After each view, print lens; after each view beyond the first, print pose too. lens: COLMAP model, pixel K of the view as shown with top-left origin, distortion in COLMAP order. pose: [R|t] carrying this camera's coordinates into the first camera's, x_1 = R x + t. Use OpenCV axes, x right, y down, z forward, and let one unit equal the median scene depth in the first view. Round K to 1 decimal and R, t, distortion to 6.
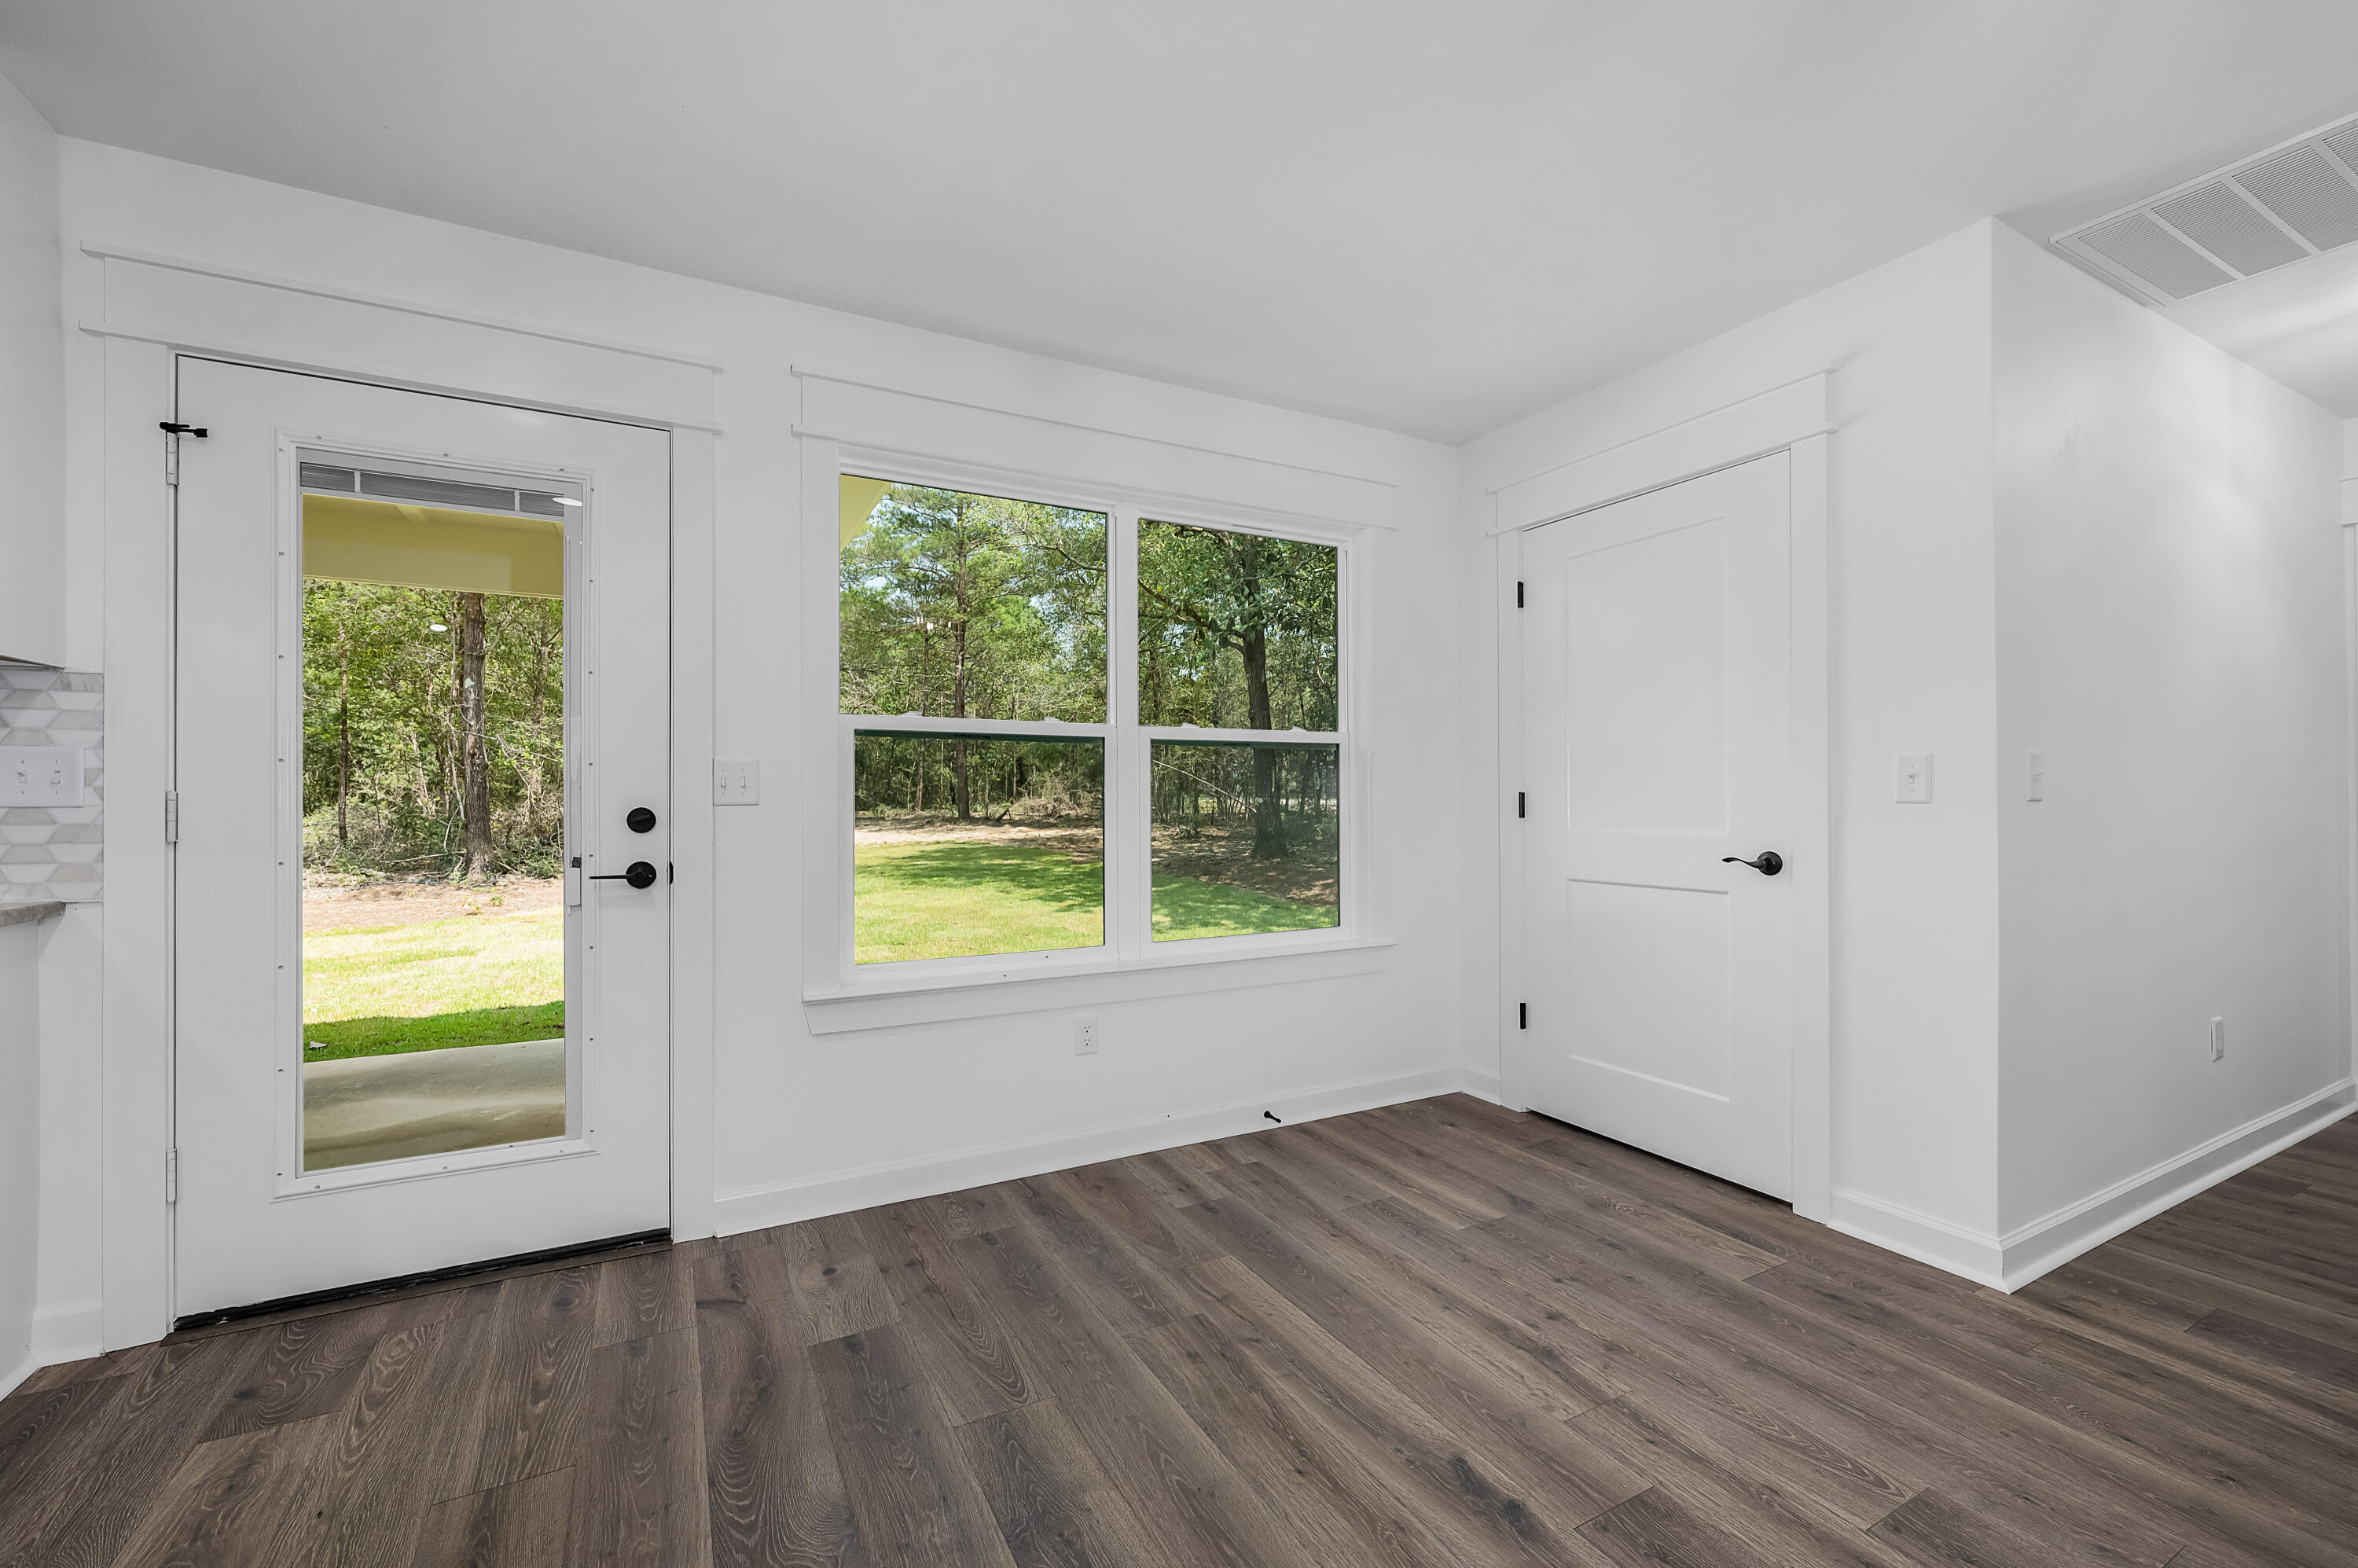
lens RADIAL K [[959.1, 0, 1182.2], [0, 959.1, 796.6], [0, 0, 1]] dist [0.000532, 0.000175]
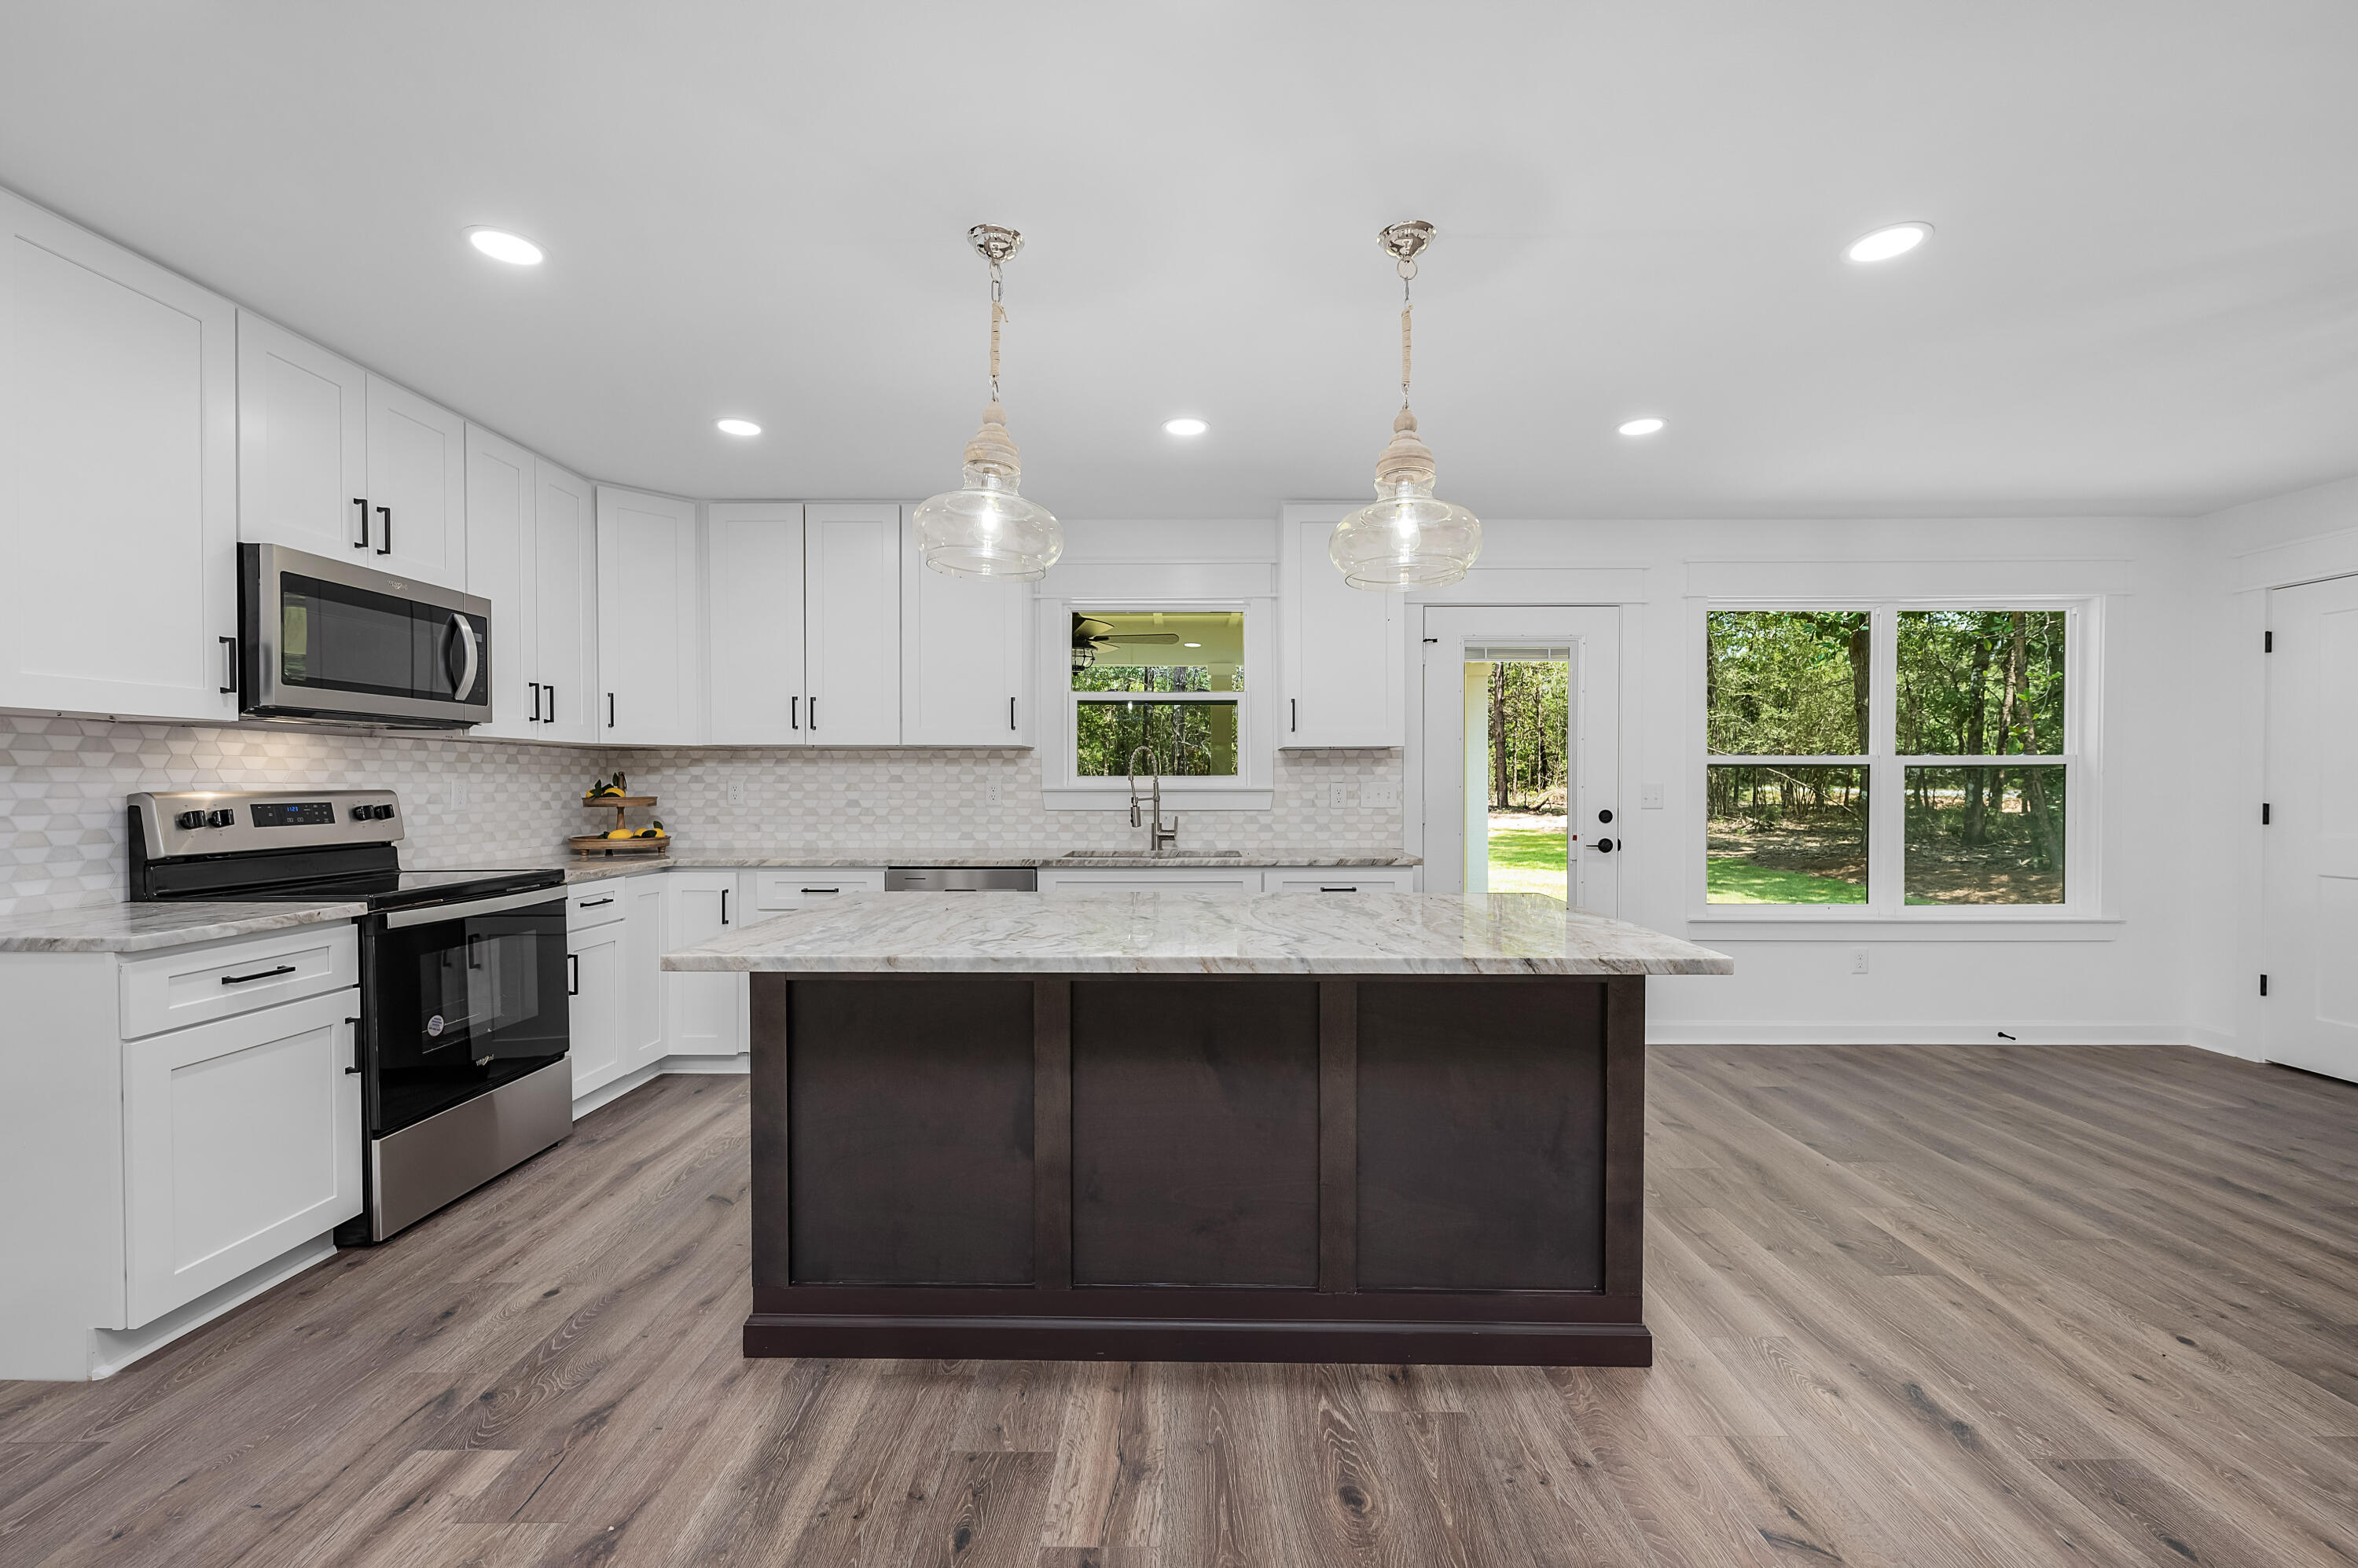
lens RADIAL K [[959.1, 0, 1184.2], [0, 959.1, 796.9], [0, 0, 1]] dist [0.000532, 0.000175]
pose [[0.880697, 0.009335, -0.473588, -0.402937], [-0.002133, 0.999874, 0.015741, -0.041637], [0.473675, -0.012853, 0.880606, -1.048921]]
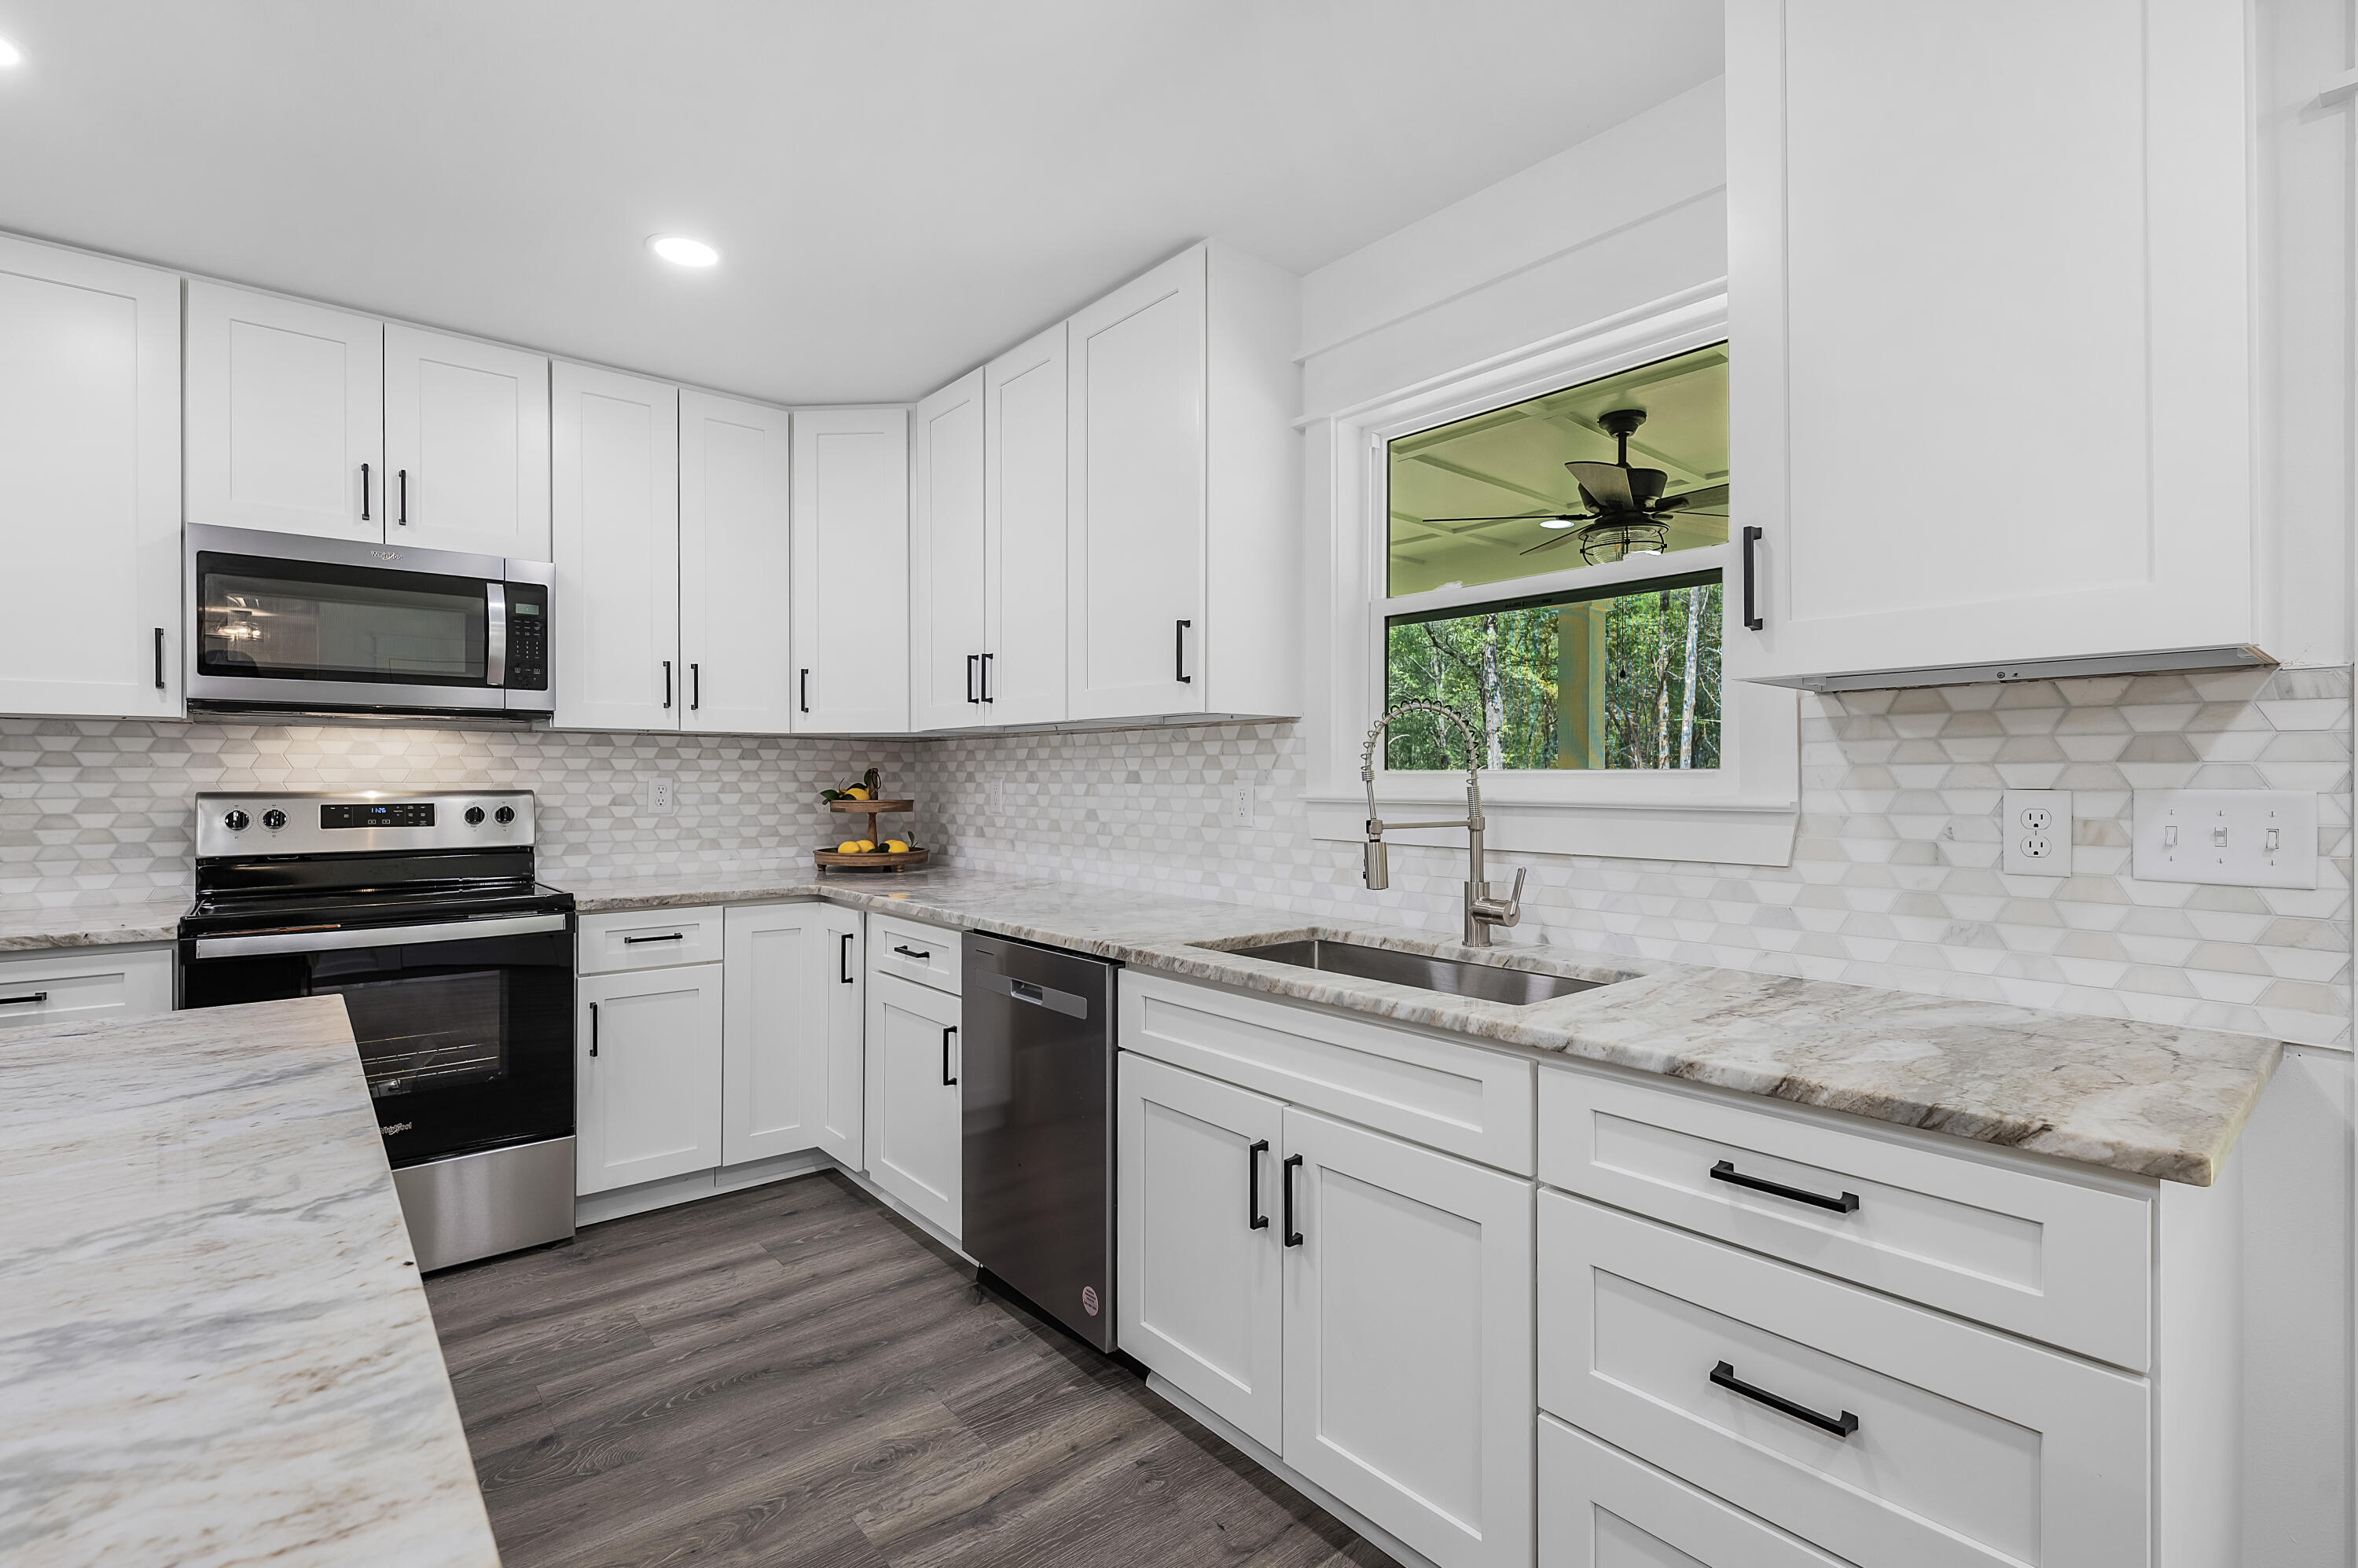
lens RADIAL K [[1058.1, 0, 1179.3], [0, 1058.1, 780.6], [0, 0, 1]] dist [-0.004846, 0.002028]
pose [[0.219310, 0.005155, -0.975642, -0.529308], [-0.002451, 0.999986, 0.004733, -0.048245], [0.975652, 0.001353, 0.219320, 0.124101]]
